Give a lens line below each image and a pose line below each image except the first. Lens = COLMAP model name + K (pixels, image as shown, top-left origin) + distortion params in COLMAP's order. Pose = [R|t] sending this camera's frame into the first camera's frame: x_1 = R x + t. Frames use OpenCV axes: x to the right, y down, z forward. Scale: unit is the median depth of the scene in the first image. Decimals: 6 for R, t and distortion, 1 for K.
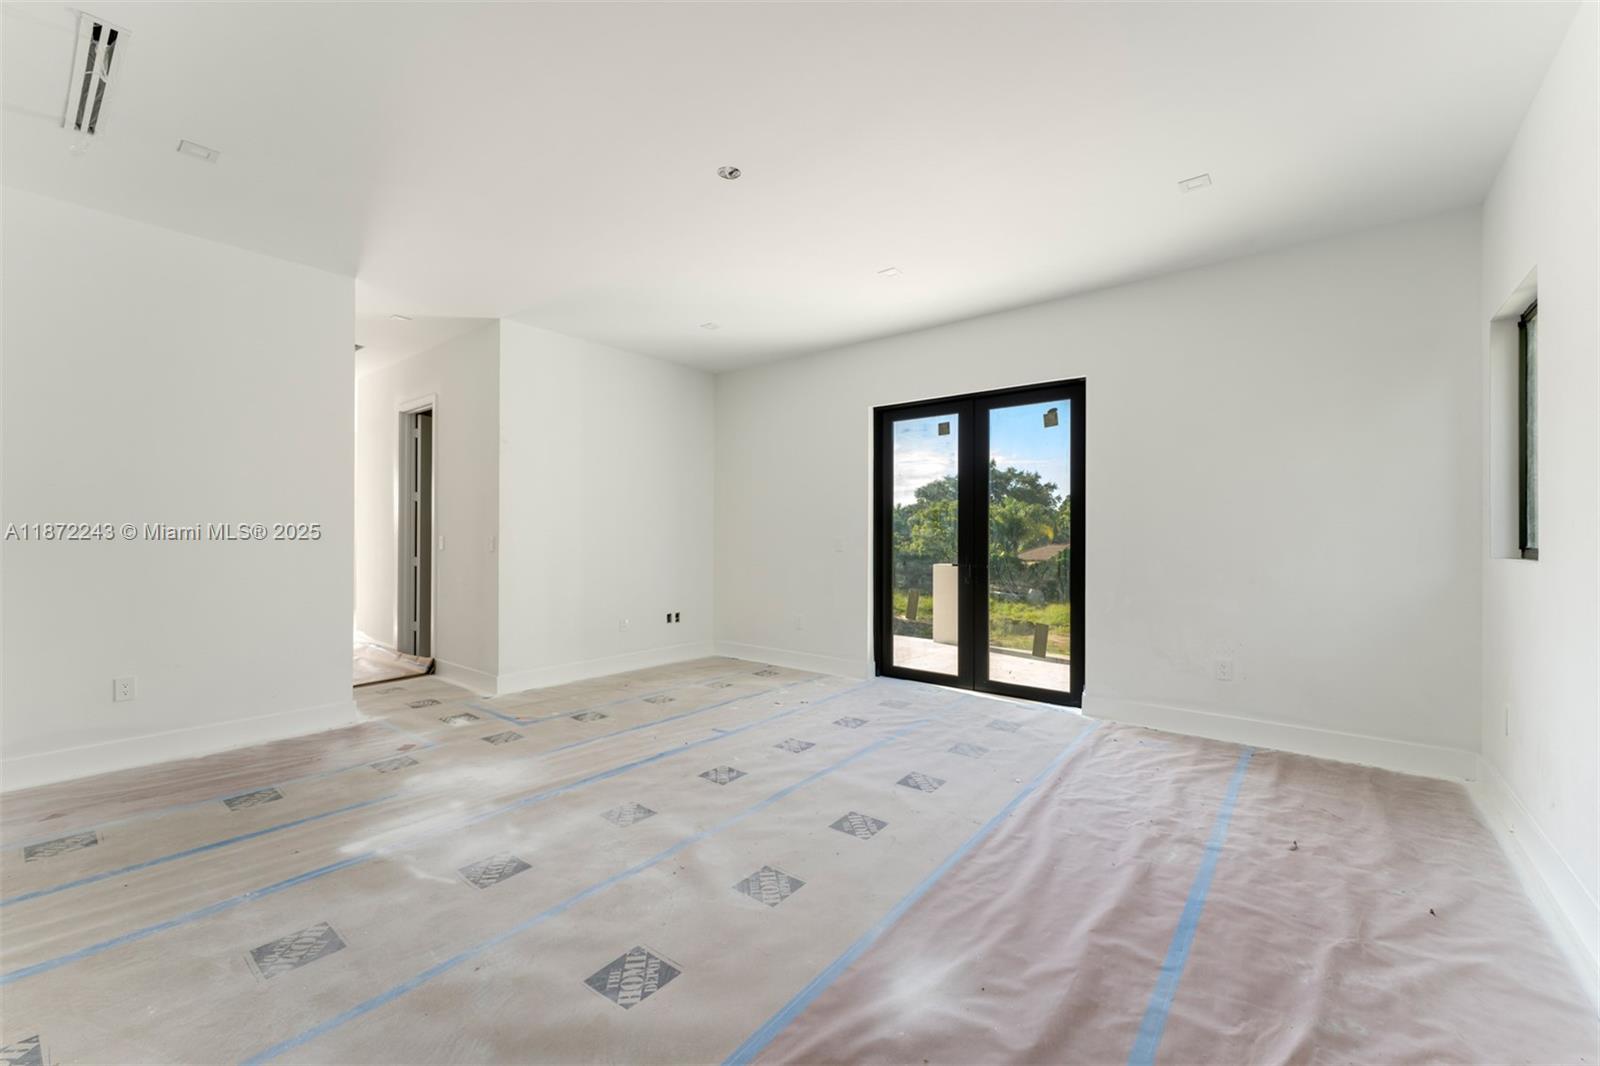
lens RADIAL K [[647.6, 0, 797.6], [0, 647.6, 542.6], [0, 0, 1]] dist [-0.004999, 0.000217]
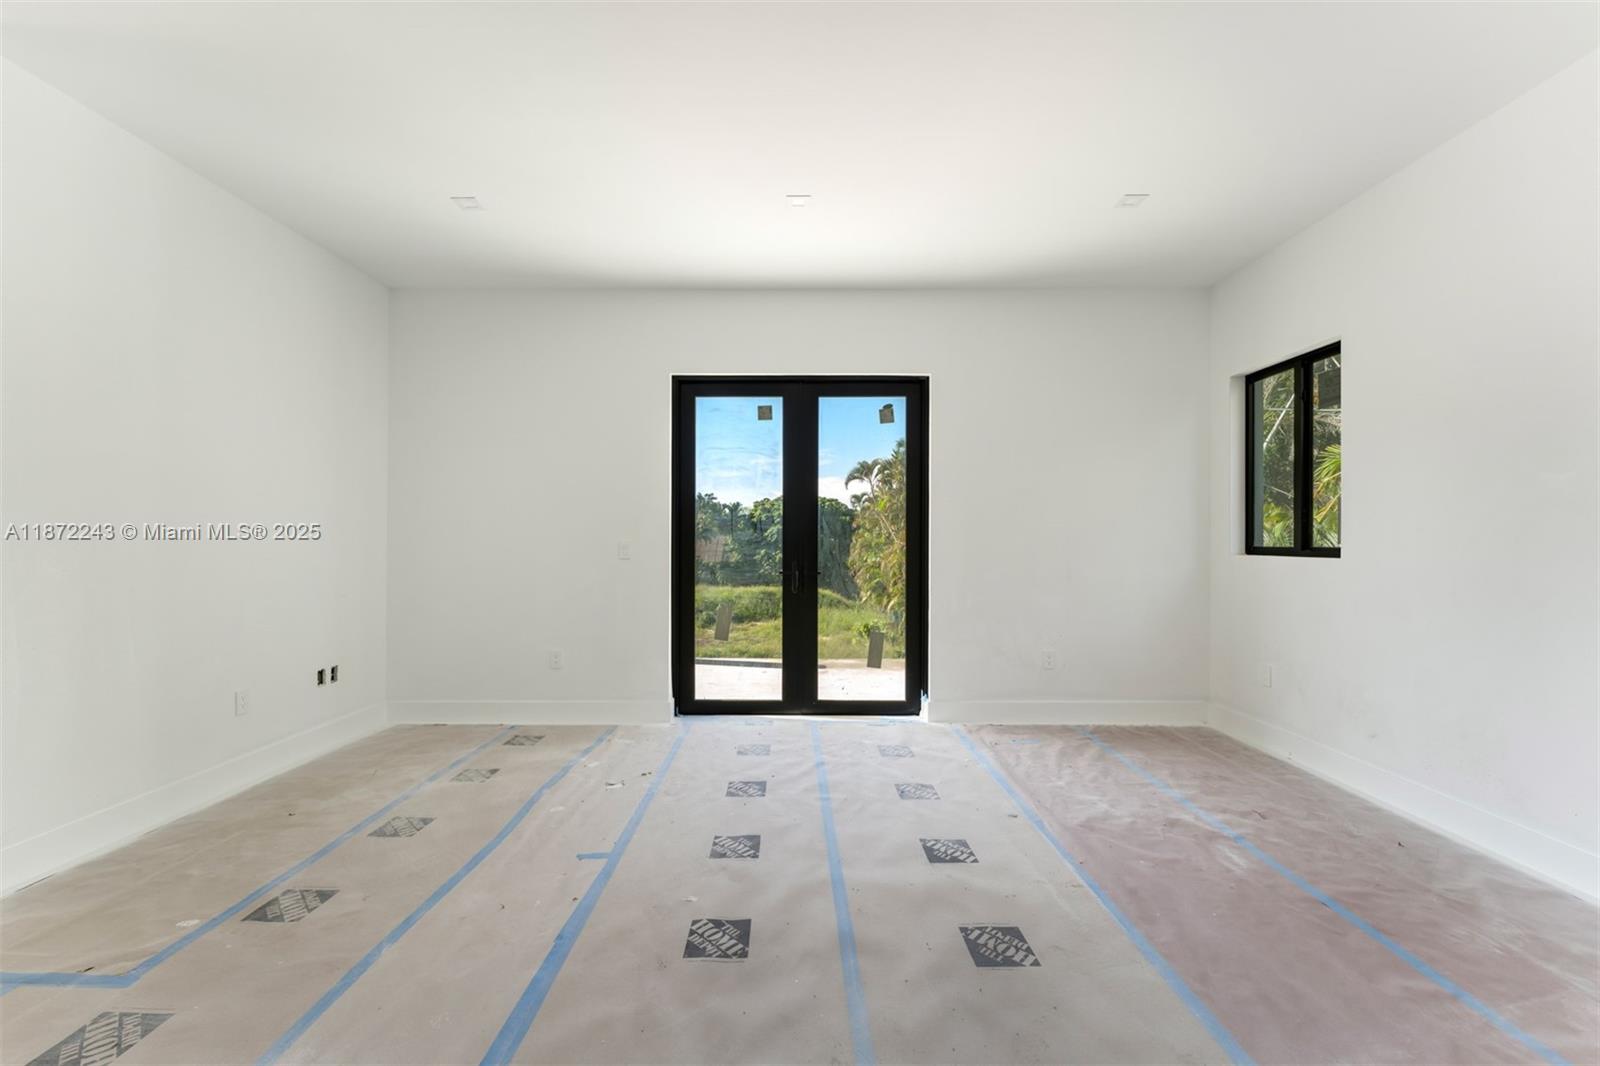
lens RADIAL K [[647.6, 0, 797.6], [0, 647.6, 542.6], [0, 0, 1]] dist [-0.004999, 0.000217]
pose [[0.776757, -0.005524, 0.629777, -0.318898], [0.007854, 0.999969, -0.000915, -0.004611], [-0.629752, 0.005657, 0.776776, 0.358322]]
